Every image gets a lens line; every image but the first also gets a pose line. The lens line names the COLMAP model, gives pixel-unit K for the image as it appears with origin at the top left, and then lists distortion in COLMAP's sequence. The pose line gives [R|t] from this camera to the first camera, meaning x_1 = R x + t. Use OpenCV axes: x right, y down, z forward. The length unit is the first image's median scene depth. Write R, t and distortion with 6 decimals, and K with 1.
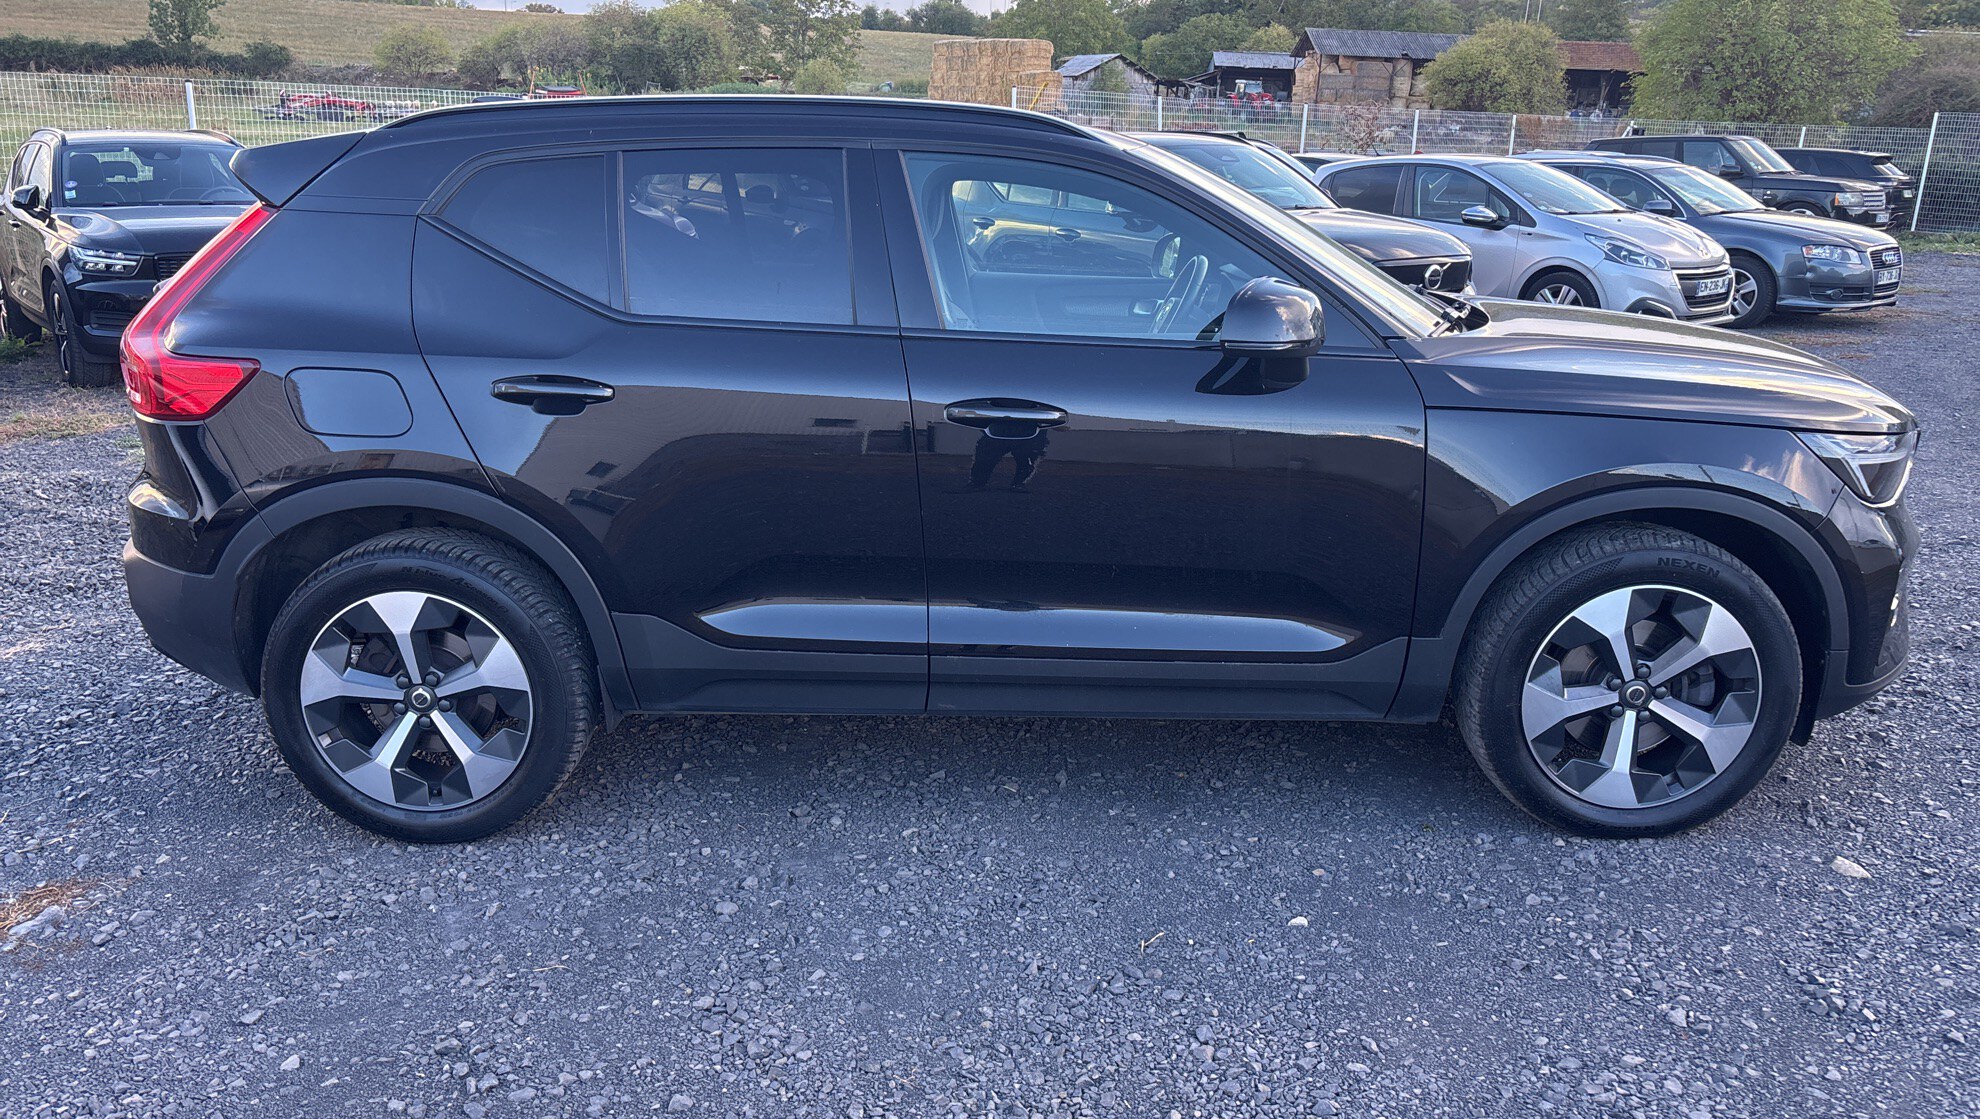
lens RADIAL K [[1511.7, 0, 990.0], [0, 1511.7, 559.5], [0, 0, 1]] dist [0.055426, -0.060634]
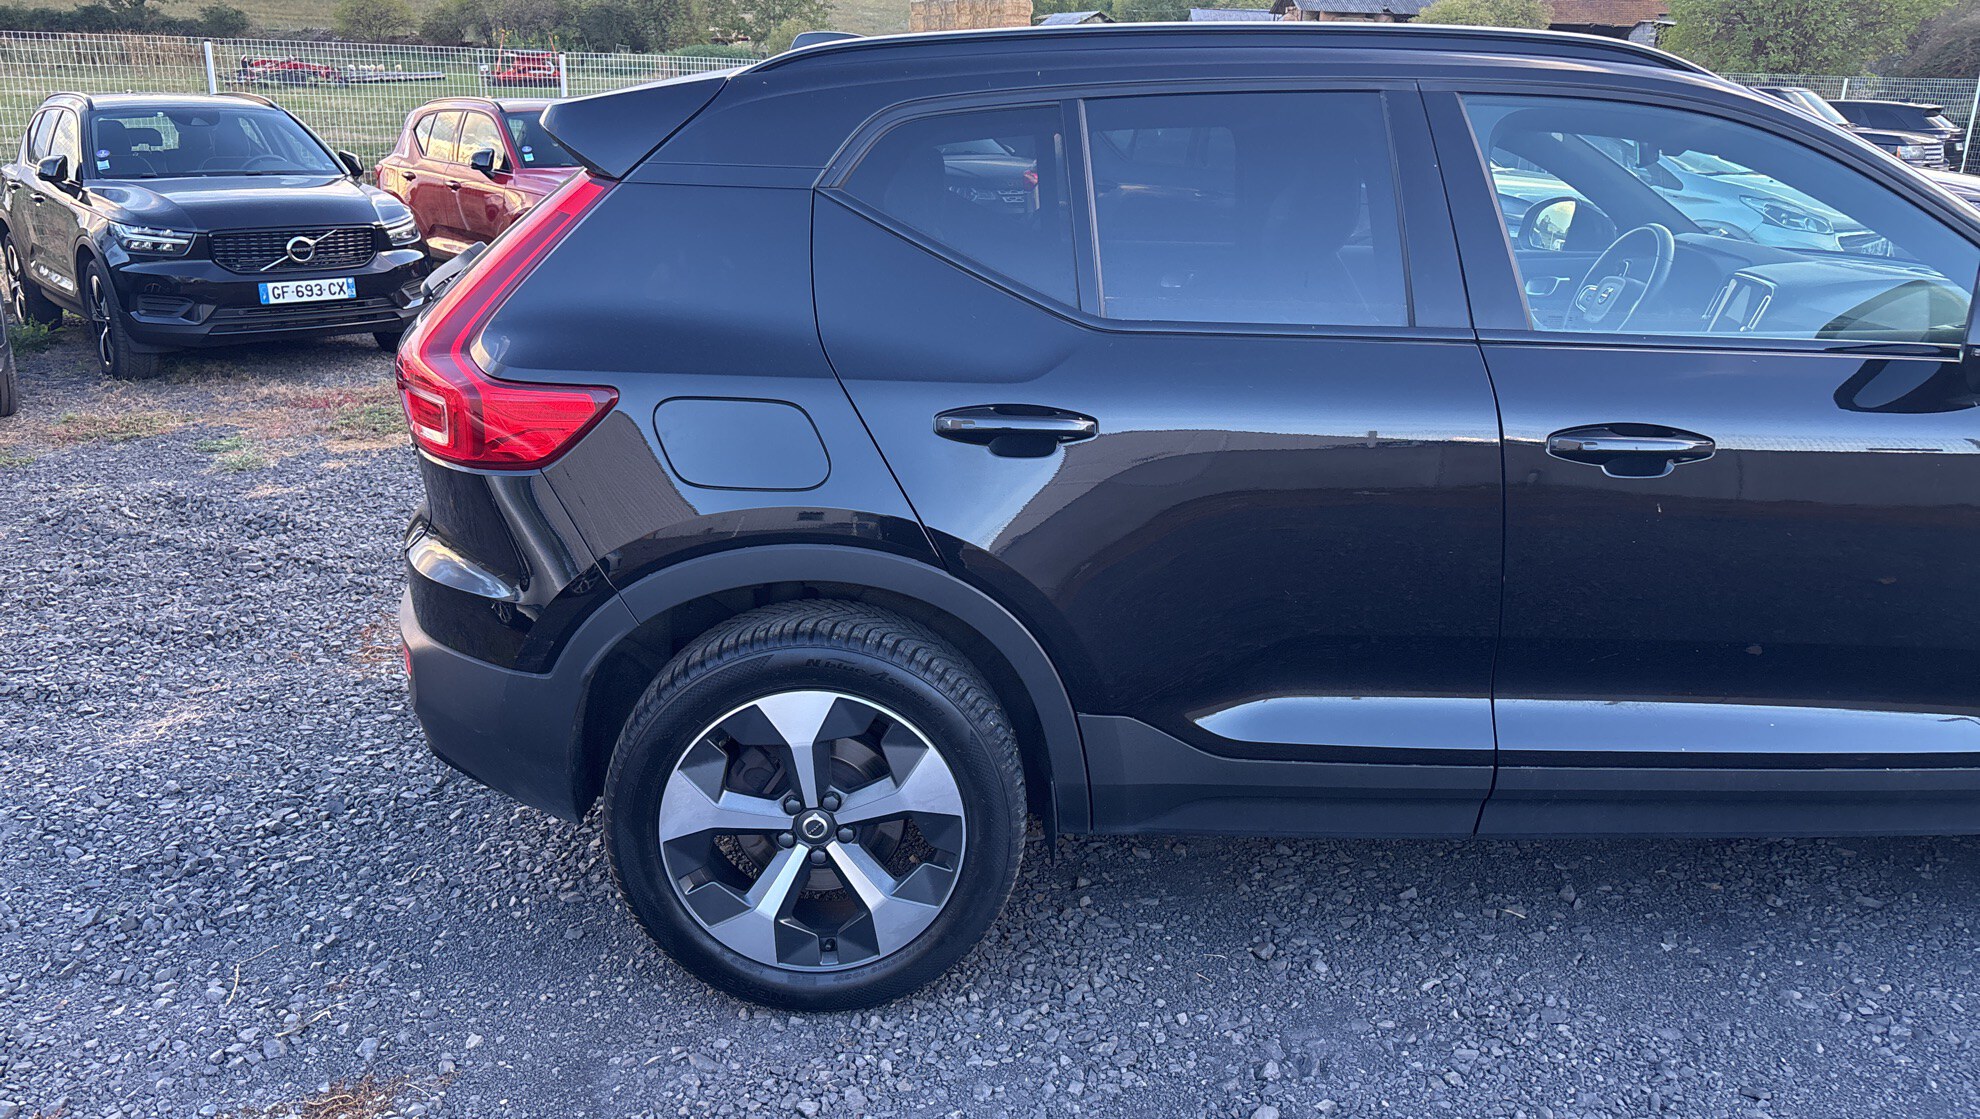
lens RADIAL K [[1509.7, 0, 990.0], [0, 1509.7, 559.5], [0, 0, 1]] dist [0.076962, -0.095027]
pose [[0.999704, -0.014580, 0.019488, -0.246338], [0.014129, 0.999634, 0.023086, -0.048316], [-0.019817, -0.022804, 0.999544, 0.200178]]
